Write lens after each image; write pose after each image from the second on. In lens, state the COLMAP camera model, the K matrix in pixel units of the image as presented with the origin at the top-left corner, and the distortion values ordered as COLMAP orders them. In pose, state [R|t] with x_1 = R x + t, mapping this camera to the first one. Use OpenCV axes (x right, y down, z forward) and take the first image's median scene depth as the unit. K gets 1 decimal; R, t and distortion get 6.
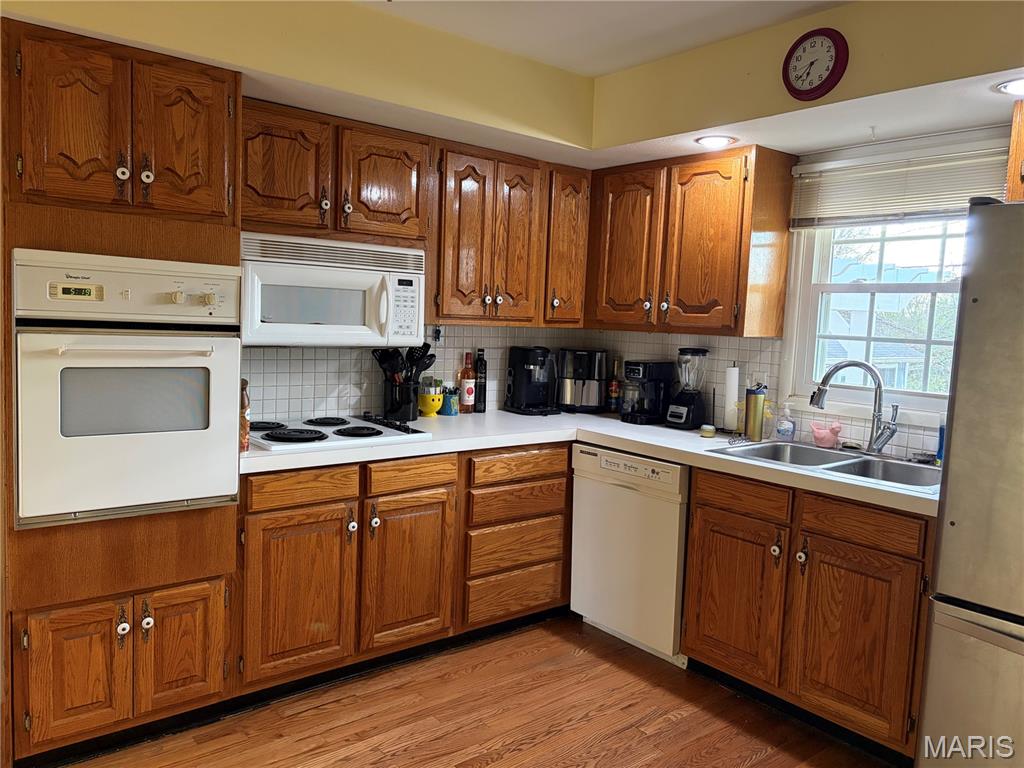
lens RADIAL K [[754.5, 0, 511.6], [0, 754.5, 388.3], [0, 0, 1]] dist [-0.000584, -0.000367]
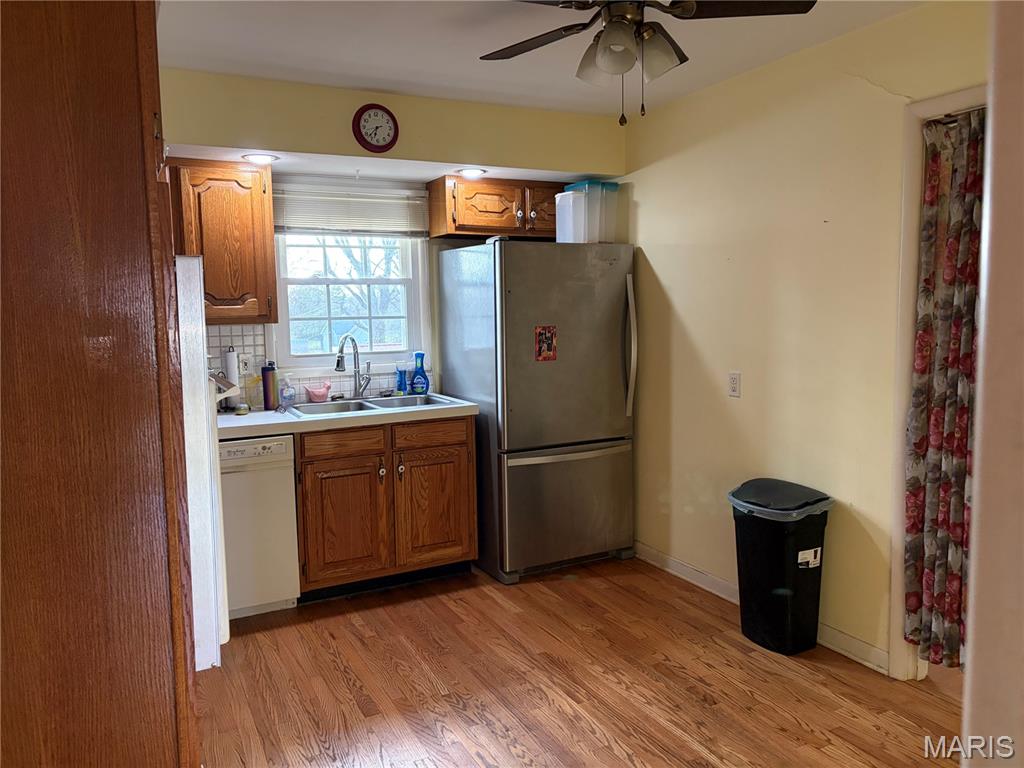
lens RADIAL K [[773.3, 0, 513.6], [0, 773.3, 380.7], [0, 0, 1]] dist [-0.004871, -0.003658]
pose [[0.200267, -0.139481, 0.969762, -0.892219], [0.124400, 0.985423, 0.116043, -0.080195], [-0.971812, 0.097399, 0.214699, 0.408046]]
